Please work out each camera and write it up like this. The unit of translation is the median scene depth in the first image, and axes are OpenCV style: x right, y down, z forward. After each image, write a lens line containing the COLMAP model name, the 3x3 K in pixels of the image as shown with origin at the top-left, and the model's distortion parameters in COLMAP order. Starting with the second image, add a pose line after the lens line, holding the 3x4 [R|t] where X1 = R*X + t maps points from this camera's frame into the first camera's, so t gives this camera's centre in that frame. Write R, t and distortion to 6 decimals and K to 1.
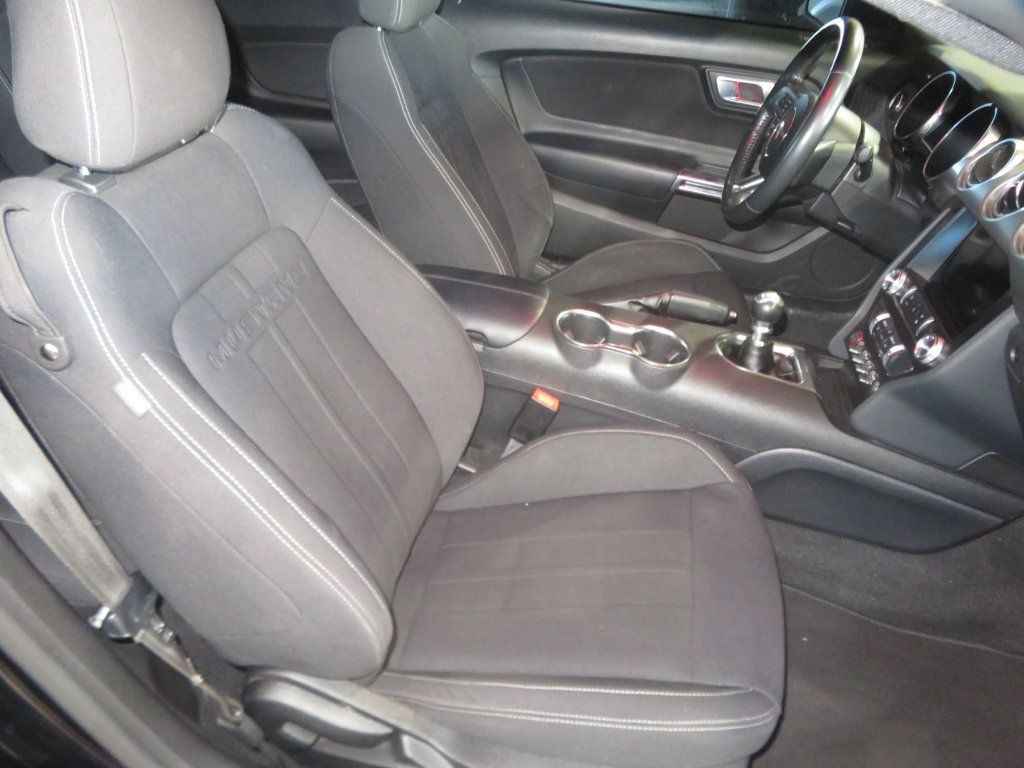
lens RADIAL K [[755.1, 0, 505.7], [0, 755.1, 378.6], [0, 0, 1]] dist [0.001847, 0.028459]
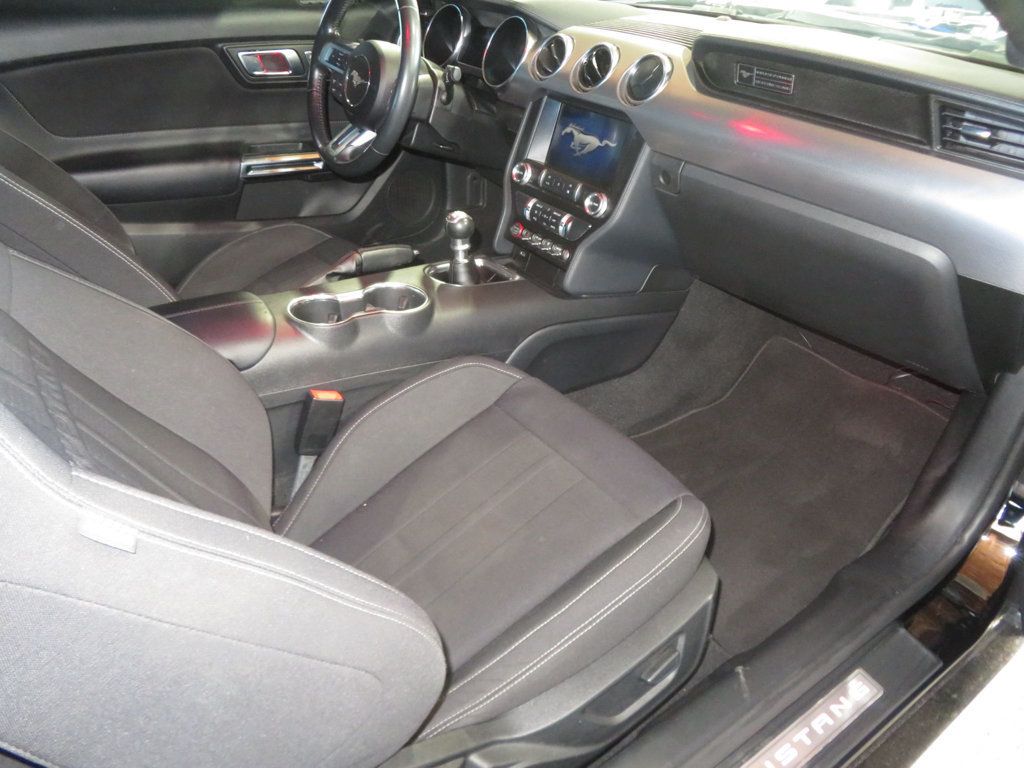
lens RADIAL K [[755.1, 0, 505.7], [0, 755.1, 378.6], [0, 0, 1]] dist [0.001847, 0.028459]
pose [[0.687021, -0.432706, 0.583753, -0.317865], [0.441477, 0.886651, 0.137652, -0.019704], [-0.577148, 0.163144, 0.800178, 0.139566]]
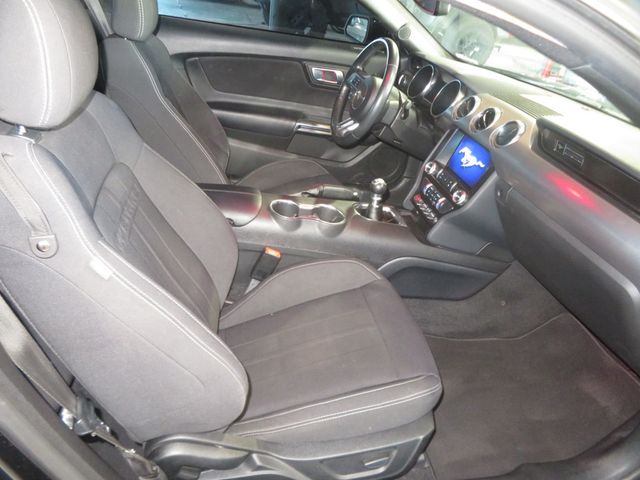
lens RADIAL K [[467.9, 0, 320.0], [0, 467.9, 240.0], [0, 0, 1]] dist [0.010708, 0.005110]
pose [[0.924523, -0.140254, 0.354381, -0.219231], [0.151621, 0.988429, -0.004364, 0.020639], [-0.349668, 0.057766, 0.935091, -0.038802]]
